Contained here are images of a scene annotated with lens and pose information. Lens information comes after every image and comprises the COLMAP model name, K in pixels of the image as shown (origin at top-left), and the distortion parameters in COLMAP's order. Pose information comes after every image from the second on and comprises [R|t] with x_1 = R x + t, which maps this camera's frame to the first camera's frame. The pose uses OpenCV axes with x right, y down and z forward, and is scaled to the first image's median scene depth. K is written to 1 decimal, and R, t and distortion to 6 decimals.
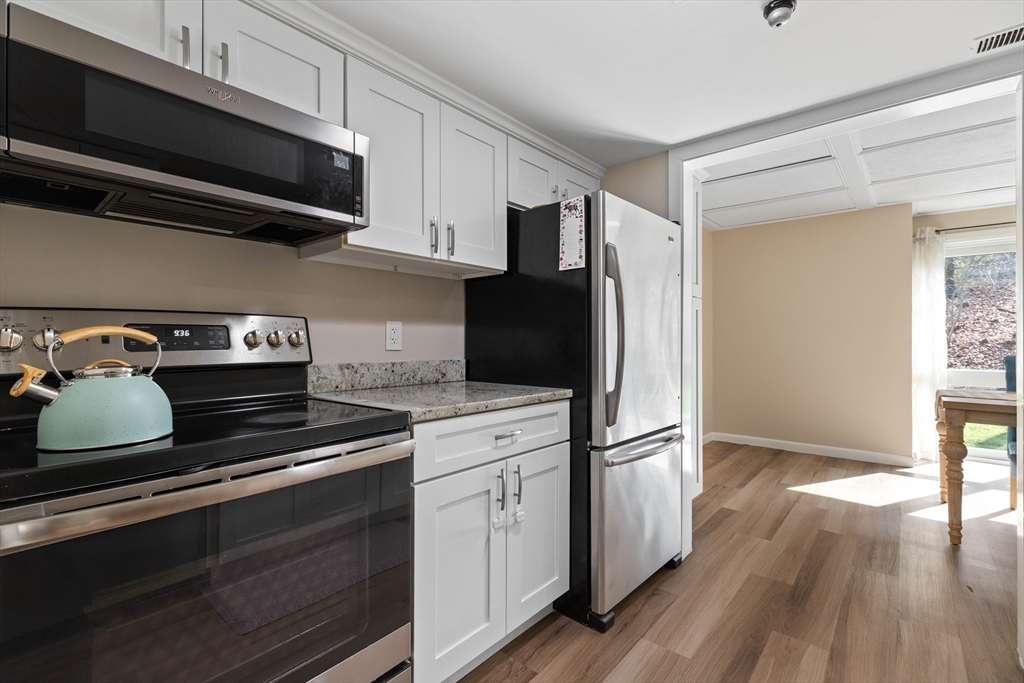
lens RADIAL K [[459.7, 0, 508.5], [0, 459.7, 336.5], [0, 0, 1]] dist [0.004755, -0.000487]
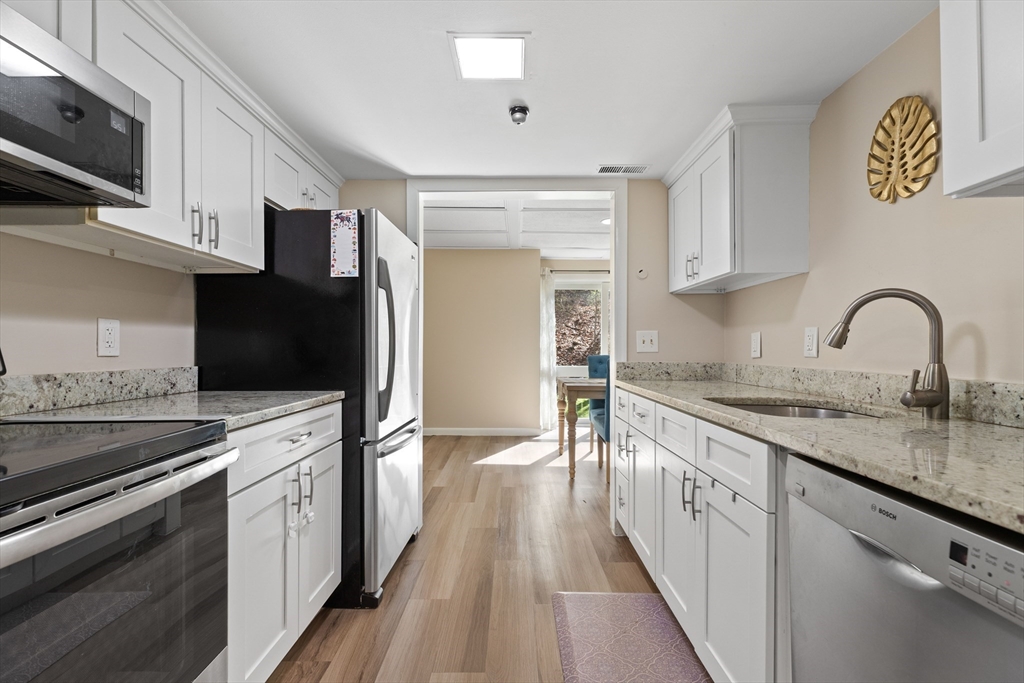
lens RADIAL K [[459.7, 0, 511.8], [0, 459.7, 342.3], [0, 0, 1]] dist [0.004755, -0.000487]
pose [[0.762491, 0.007089, 0.646960, -0.249876], [-0.006161, 0.999974, -0.003695, 0.005114], [-0.646970, -0.001169, 0.762515, -0.052985]]
